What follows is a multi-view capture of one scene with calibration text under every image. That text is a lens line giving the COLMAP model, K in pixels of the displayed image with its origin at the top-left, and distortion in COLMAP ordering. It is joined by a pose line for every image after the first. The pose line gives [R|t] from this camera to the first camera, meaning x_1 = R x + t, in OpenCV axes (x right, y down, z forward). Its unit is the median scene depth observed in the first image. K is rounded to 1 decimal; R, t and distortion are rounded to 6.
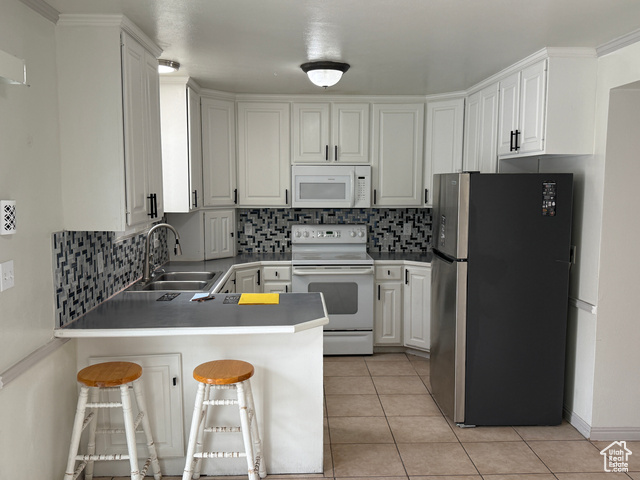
lens RADIAL K [[574.7, 0, 320.0], [0, 574.7, 240.0], [0, 0, 1]] dist [0.113549, -0.202381]
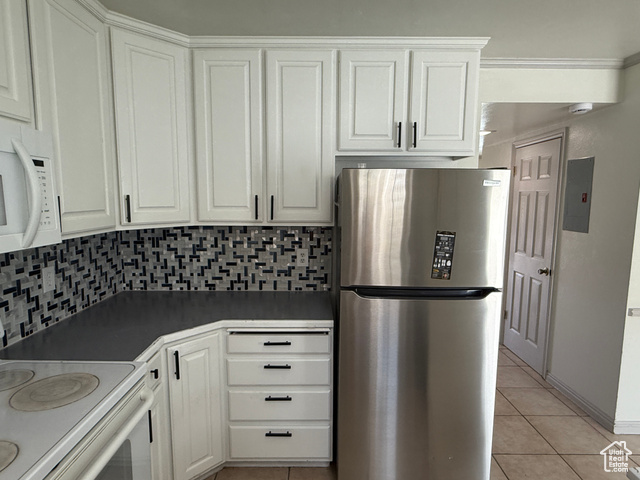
lens RADIAL K [[377.4, 0, 320.0], [0, 377.4, 240.0], [0, 0, 1]] dist [0.000322, -0.000201]
pose [[0.029986, -0.117889, 0.992574, -0.150229], [0.097564, 0.988624, 0.114472, -0.065089], [-0.994777, 0.093407, 0.041146, 0.758238]]
